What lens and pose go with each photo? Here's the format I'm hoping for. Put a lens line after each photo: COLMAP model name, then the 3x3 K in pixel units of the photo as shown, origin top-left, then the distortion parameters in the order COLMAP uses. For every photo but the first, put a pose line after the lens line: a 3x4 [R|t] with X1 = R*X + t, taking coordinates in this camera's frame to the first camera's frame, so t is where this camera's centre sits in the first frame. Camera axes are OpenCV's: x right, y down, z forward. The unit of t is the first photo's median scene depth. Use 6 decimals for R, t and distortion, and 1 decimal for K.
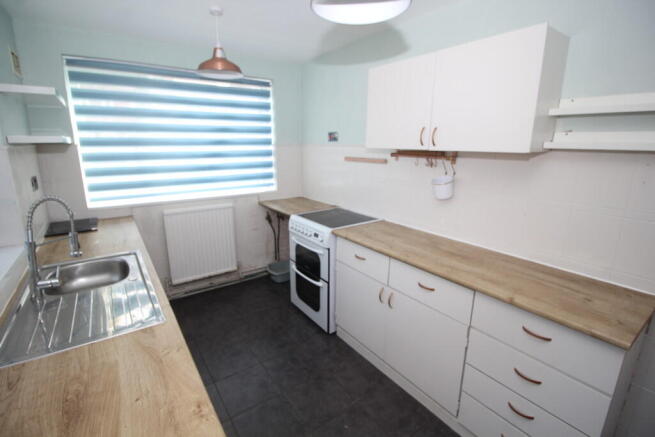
lens RADIAL K [[309.6, 0, 322.6], [0, 309.6, 217.6], [0, 0, 1]] dist [-0.002885, -0.000569]
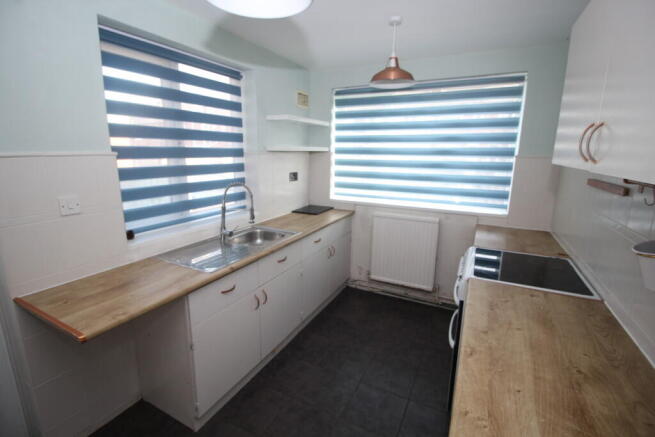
lens RADIAL K [[309.6, 0, 324.1], [0, 309.6, 216.4], [0, 0, 1]] dist [-0.002885, -0.000569]
pose [[0.470412, 0.191088, -0.861509, 0.406634], [-0.219899, 0.970859, 0.095270, -0.079594], [0.854609, 0.144629, 0.498724, 0.311598]]
